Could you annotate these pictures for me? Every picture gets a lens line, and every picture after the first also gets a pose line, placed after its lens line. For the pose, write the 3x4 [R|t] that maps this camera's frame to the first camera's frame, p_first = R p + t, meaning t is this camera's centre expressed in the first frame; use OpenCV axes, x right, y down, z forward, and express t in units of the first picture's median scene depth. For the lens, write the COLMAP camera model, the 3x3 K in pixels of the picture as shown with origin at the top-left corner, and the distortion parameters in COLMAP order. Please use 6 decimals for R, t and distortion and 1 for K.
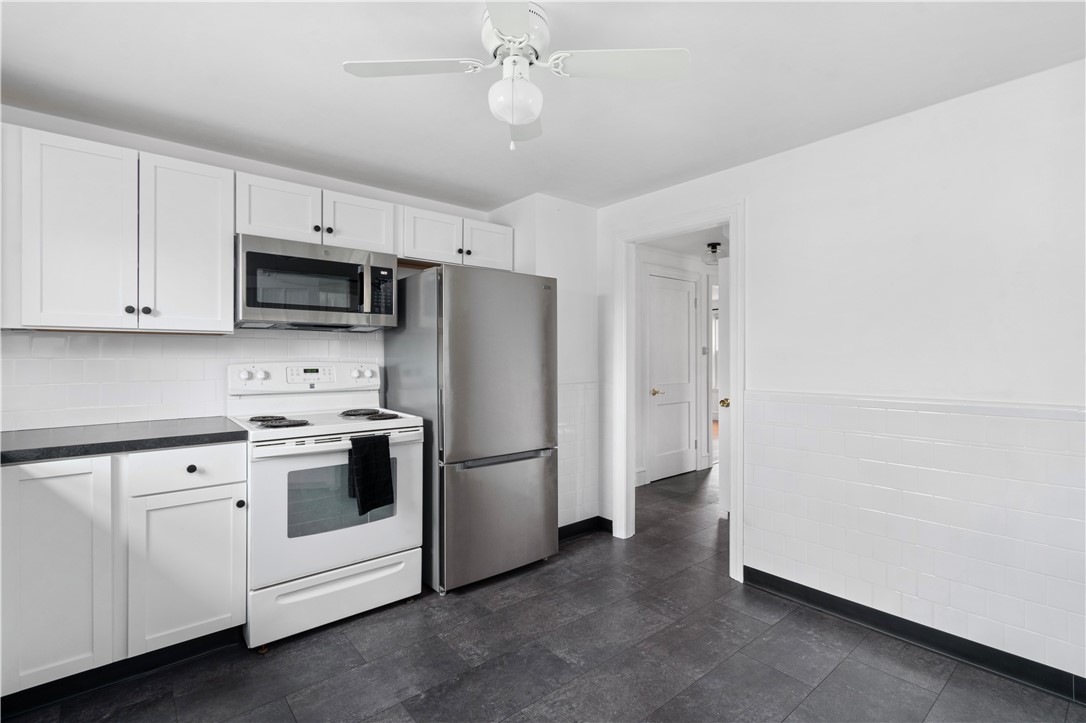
lens RADIAL K [[485.8, 0, 552.1], [0, 485.8, 357.5], [0, 0, 1]] dist [0.003776, -0.002154]
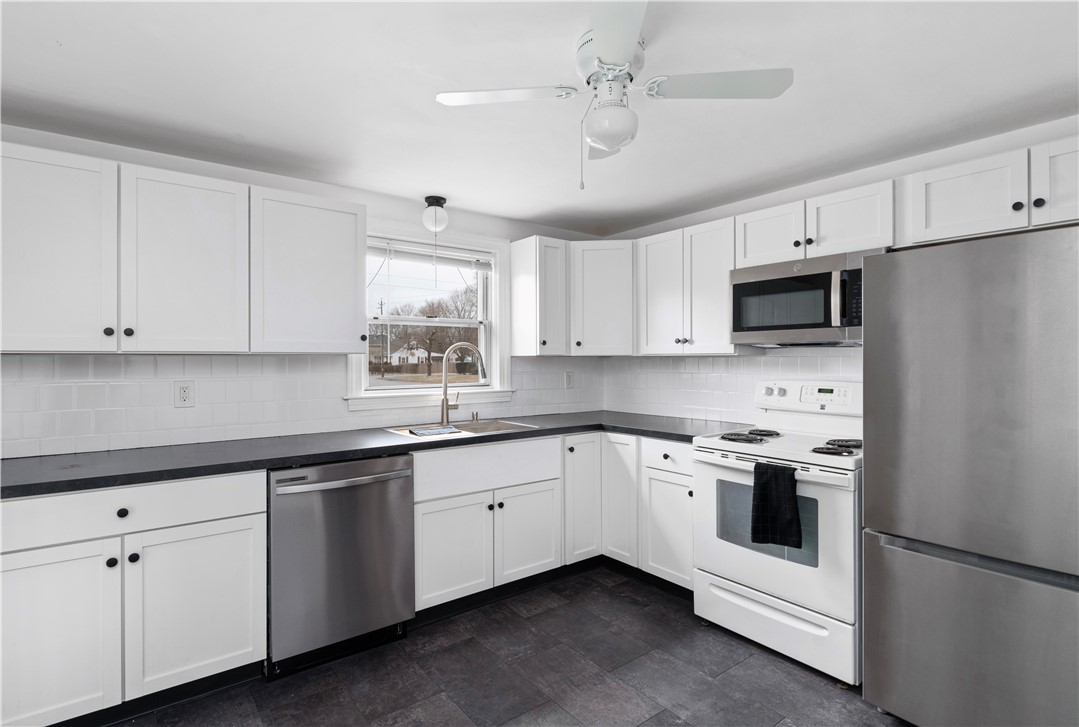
lens RADIAL K [[533.0, 0, 547.4], [0, 533.0, 360.0], [0, 0, 1]] dist [-0.005950, -0.003214]
pose [[-0.030412, -0.000092, -0.999537, 0.642986], [-0.003784, 0.999993, 0.000023, -0.035302], [0.999530, 0.003783, -0.030412, 0.586436]]
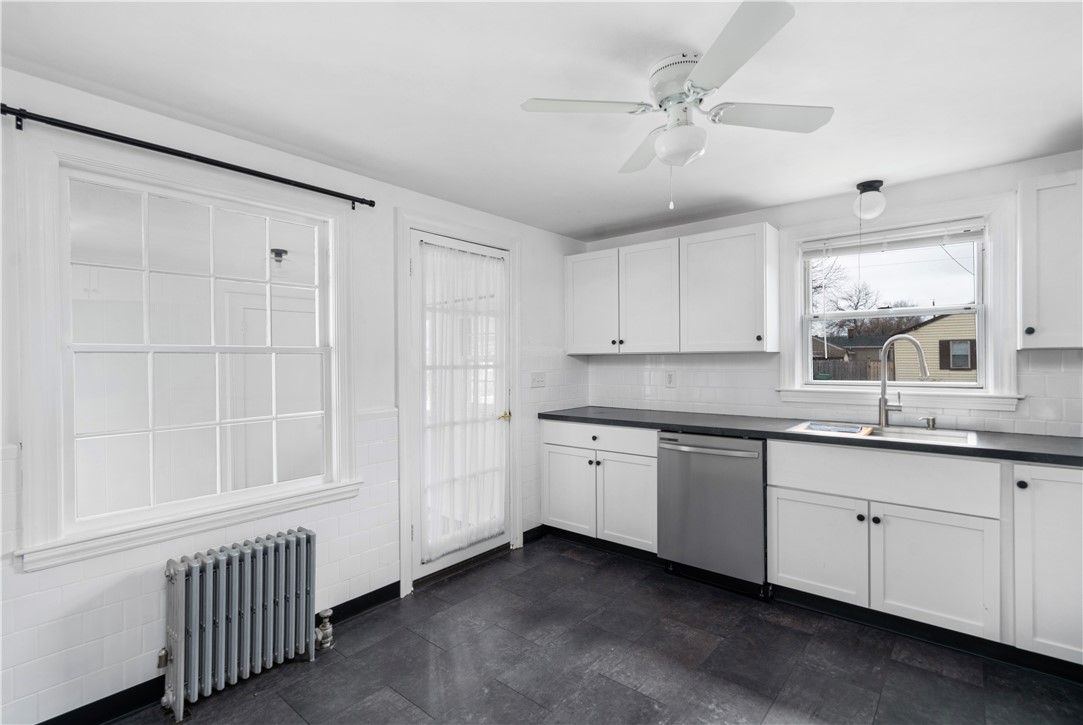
lens RADIAL K [[506.8, 0, 539.9], [0, 506.8, 362.5], [0, 0, 1]] dist [0.003333, -0.000287]
pose [[-0.983129, 0.010901, -0.182587, 0.284009], [0.008244, 0.999849, 0.015305, -0.044168], [0.182727, 0.013541, -0.983071, 1.329378]]
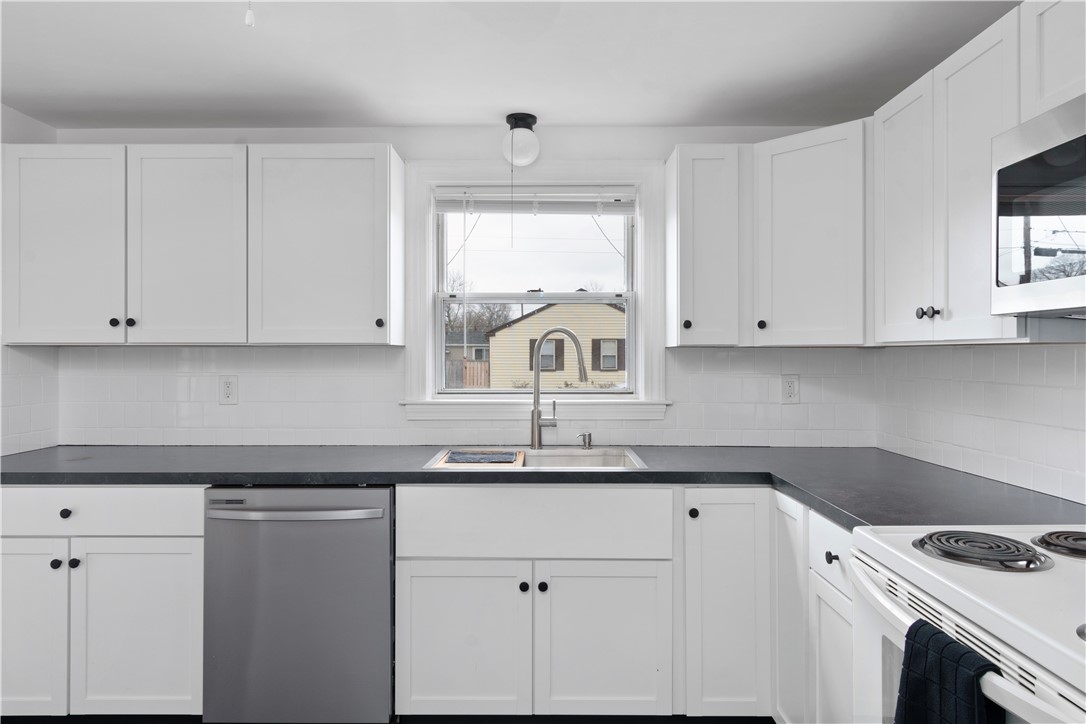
lens RADIAL K [[687.1, 0, 538.8], [0, 687.1, 353.4], [0, 0, 1]] dist [0.004150, -0.001378]
pose [[-0.643851, -0.001569, -0.765149, 0.180896], [-0.005706, 0.999980, 0.002751, -0.037347], [0.765130, 0.006138, -0.643847, 1.068896]]
